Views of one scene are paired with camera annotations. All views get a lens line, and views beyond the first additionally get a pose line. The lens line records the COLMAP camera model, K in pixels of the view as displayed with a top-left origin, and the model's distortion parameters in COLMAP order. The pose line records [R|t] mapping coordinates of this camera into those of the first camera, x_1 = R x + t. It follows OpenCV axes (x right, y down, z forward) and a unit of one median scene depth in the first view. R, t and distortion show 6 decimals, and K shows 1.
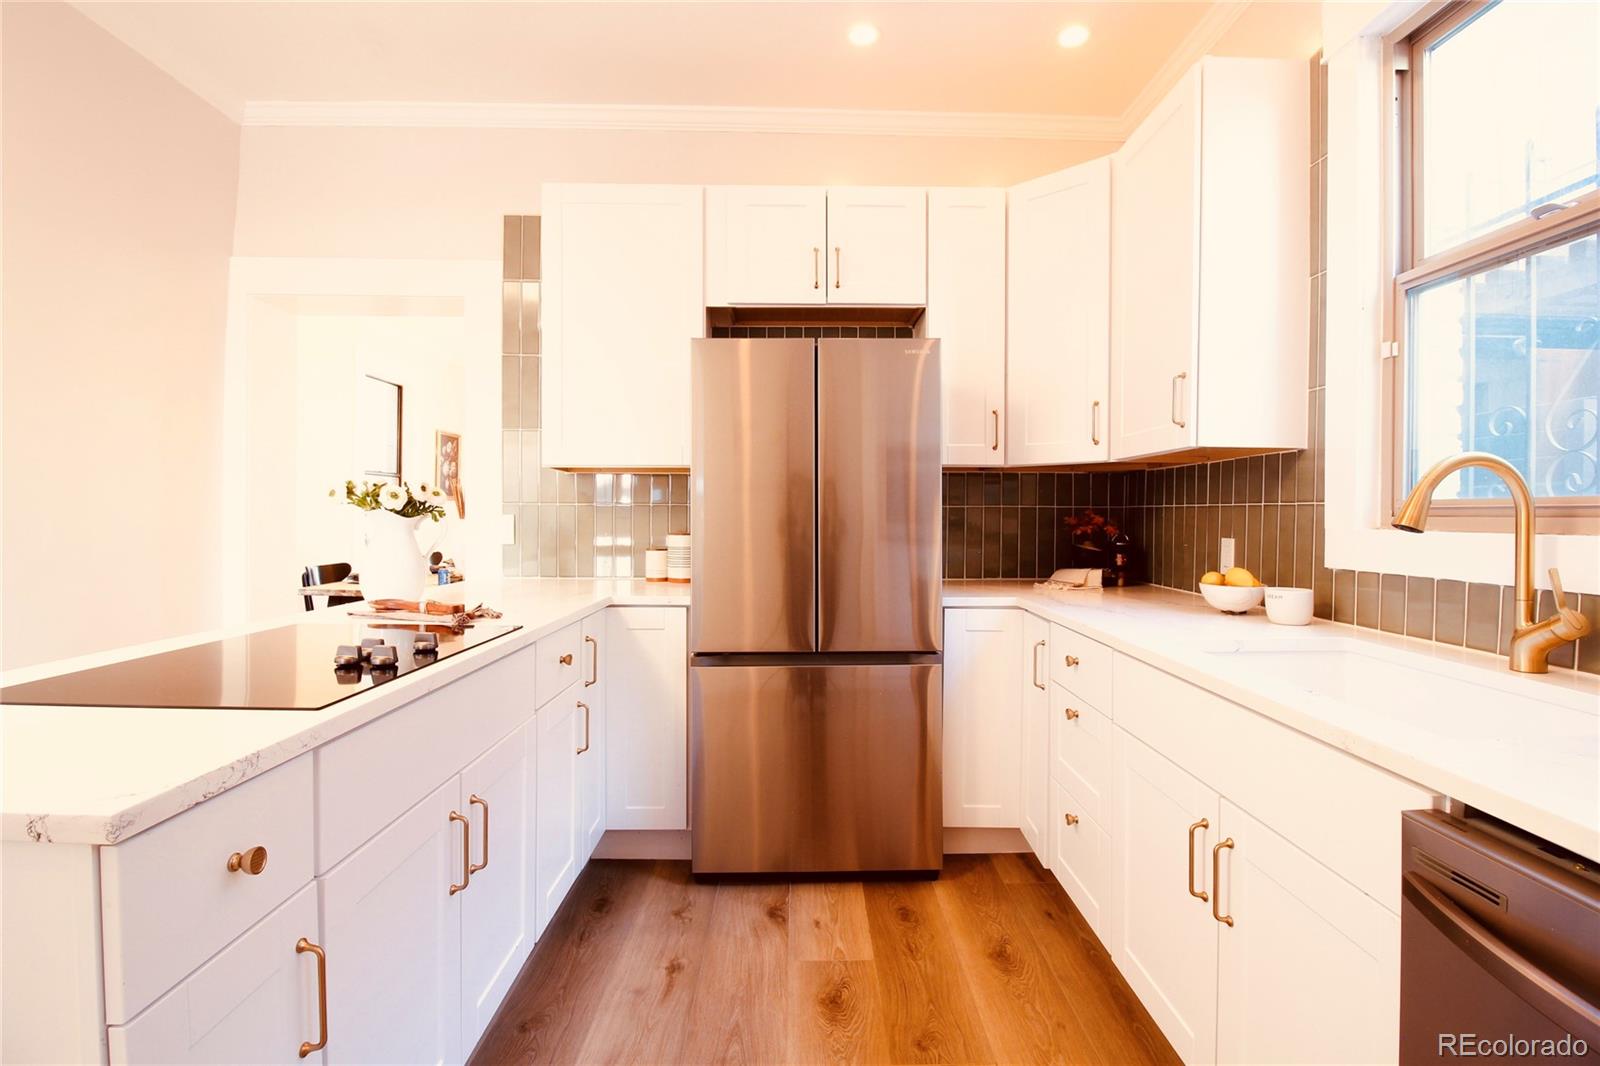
lens RADIAL K [[749.8, 0, 809.7], [0, 749.8, 522.4], [0, 0, 1]] dist [0.000959, -0.012576]
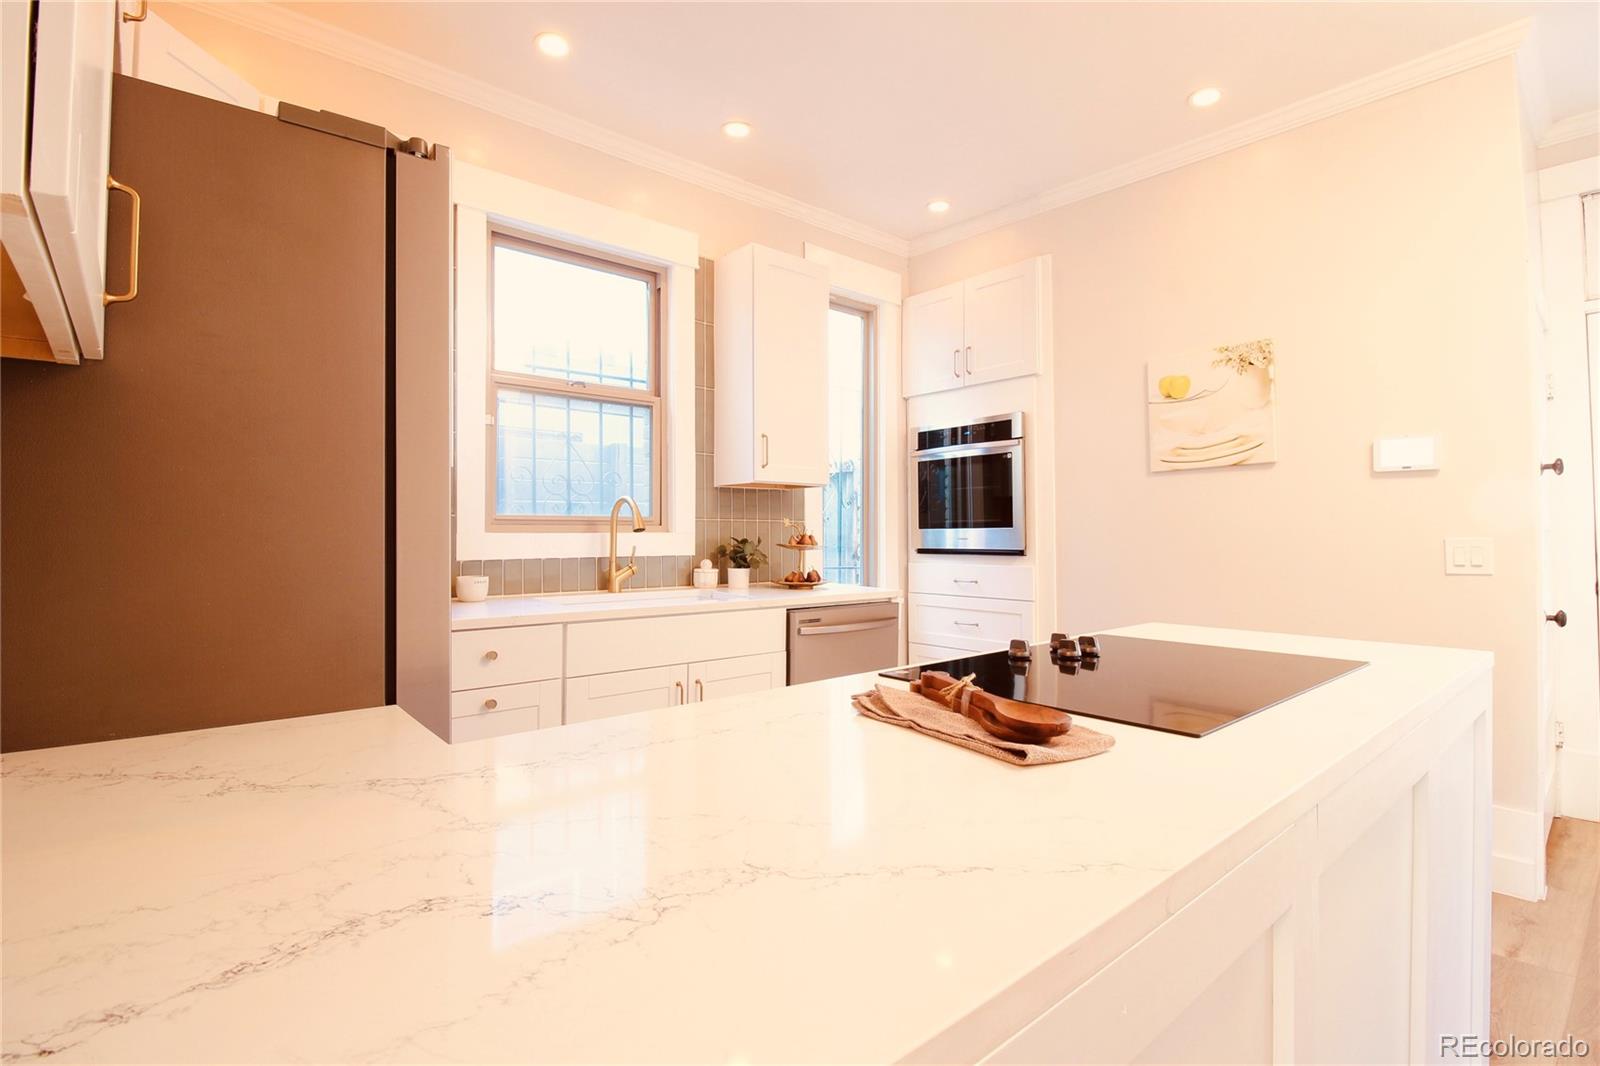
lens RADIAL K [[749.8, 0, 809.7], [0, 749.8, 522.4], [0, 0, 1]] dist [0.000959, -0.012576]
pose [[-0.646559, 0.003439, 0.762856, -0.784021], [0.005638, 0.999984, 0.000270, -0.008283], [-0.762843, 0.004475, -0.646568, 1.342733]]
